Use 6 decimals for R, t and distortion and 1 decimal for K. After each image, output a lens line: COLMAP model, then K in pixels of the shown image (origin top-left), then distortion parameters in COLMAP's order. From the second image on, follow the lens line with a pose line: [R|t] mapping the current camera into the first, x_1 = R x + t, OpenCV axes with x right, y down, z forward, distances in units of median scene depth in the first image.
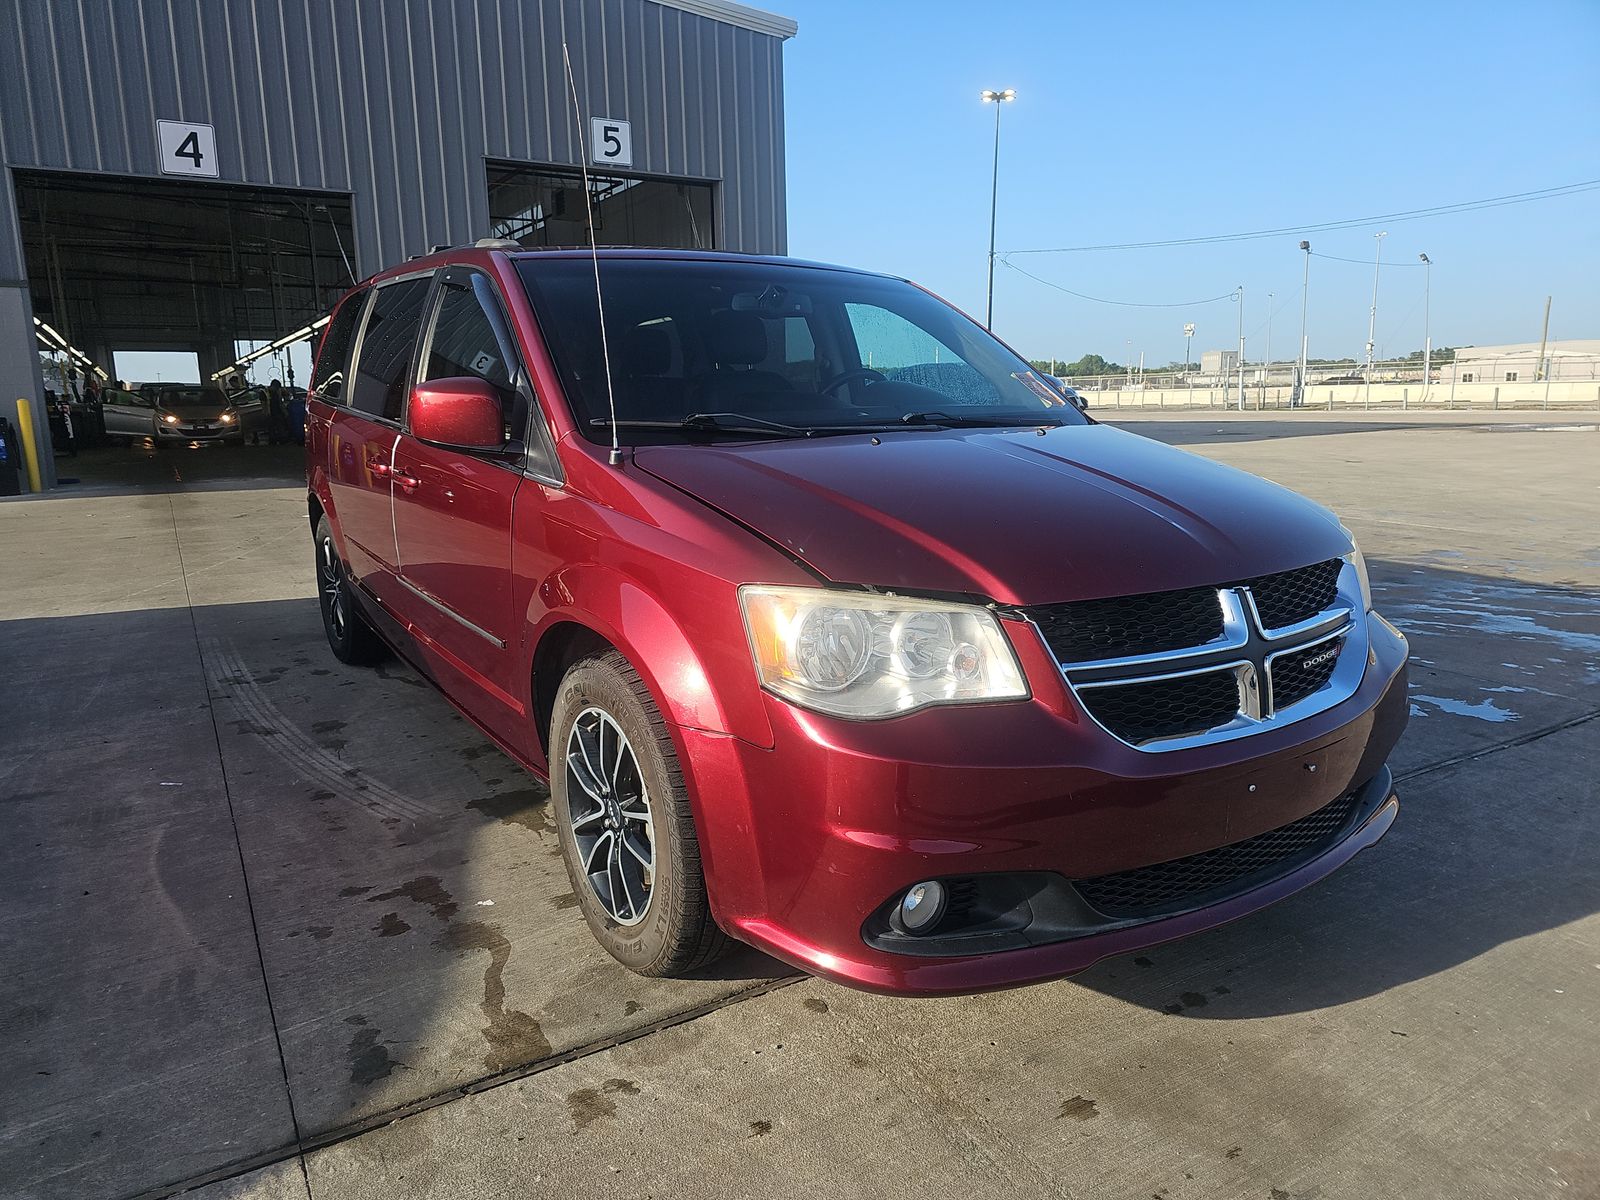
lens RADIAL K [[1114.2, 0, 791.0], [0, 1114.2, 600.1], [0, 0, 1]] dist [0.050533, -0.050268]
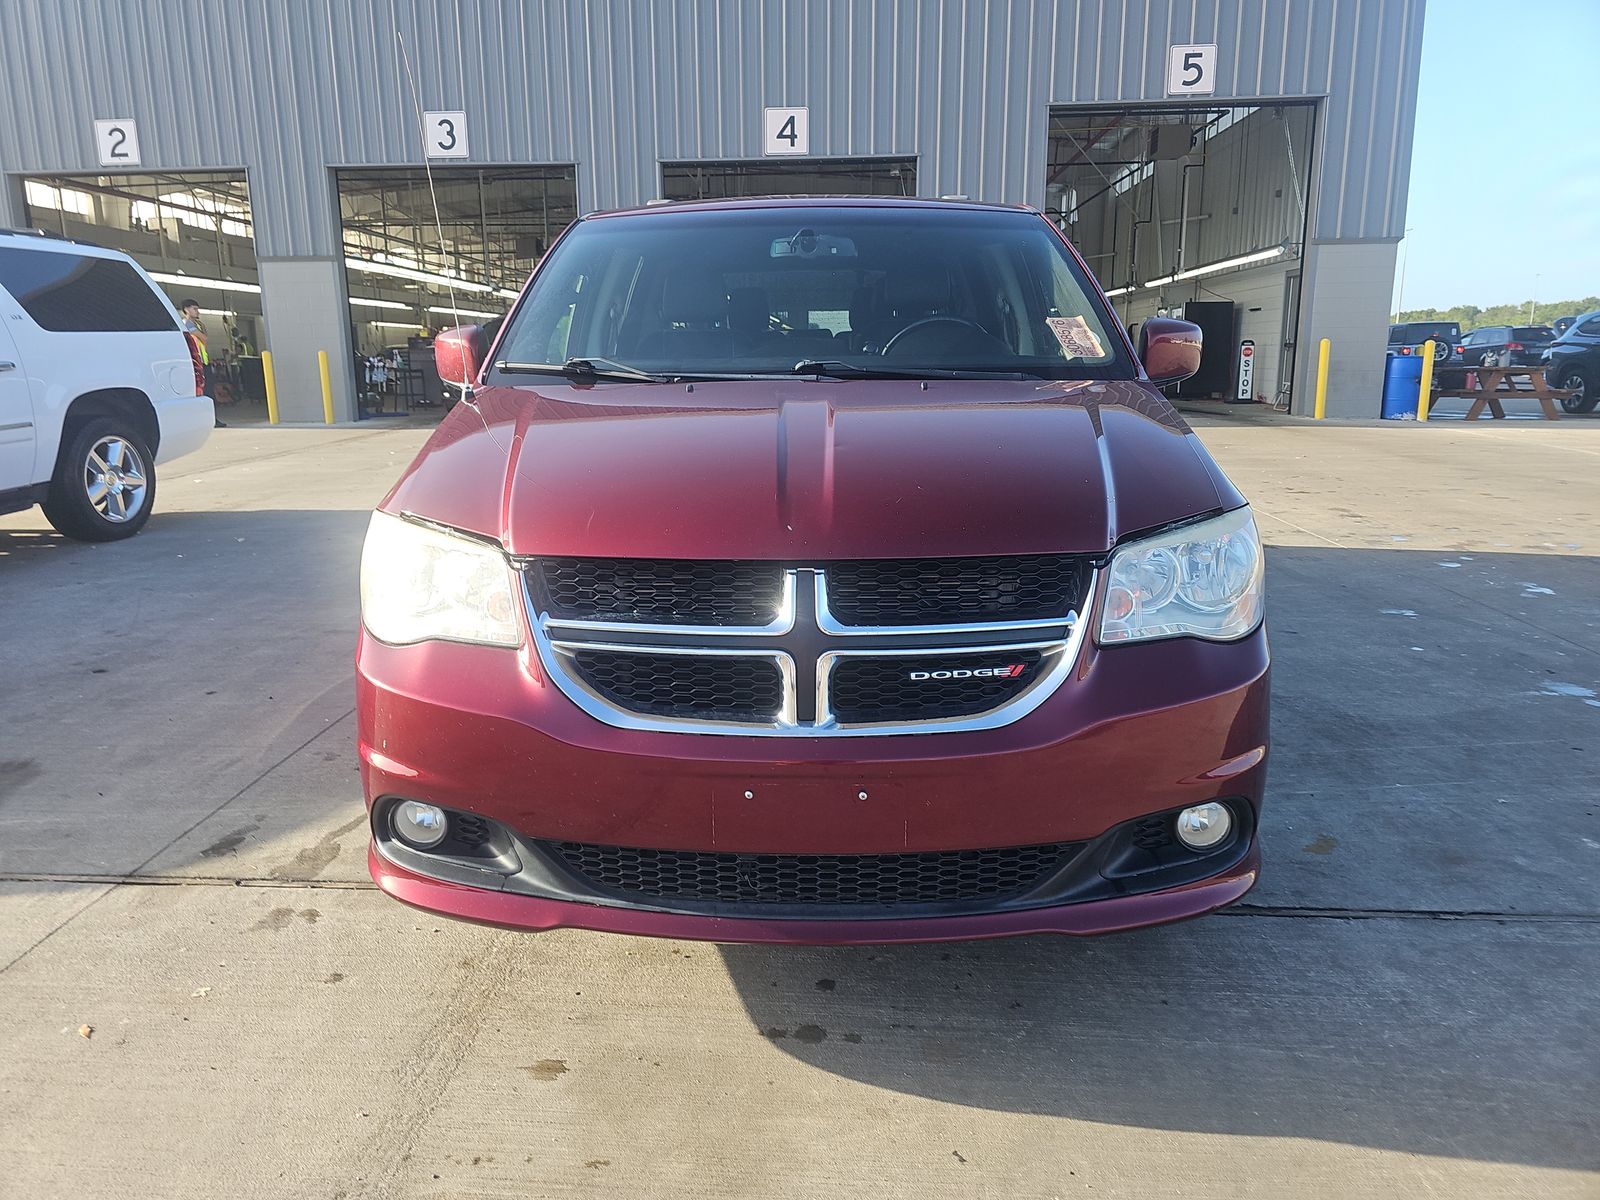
lens RADIAL K [[1114.2, 0, 791.0], [0, 1114.2, 600.1], [0, 0, 1]] dist [0.050533, -0.050268]
pose [[0.807041, 0.134779, -0.574908, 0.196400], [-0.111702, 0.990870, 0.075491, -0.011119], [0.579834, 0.003294, 0.814728, 0.067257]]
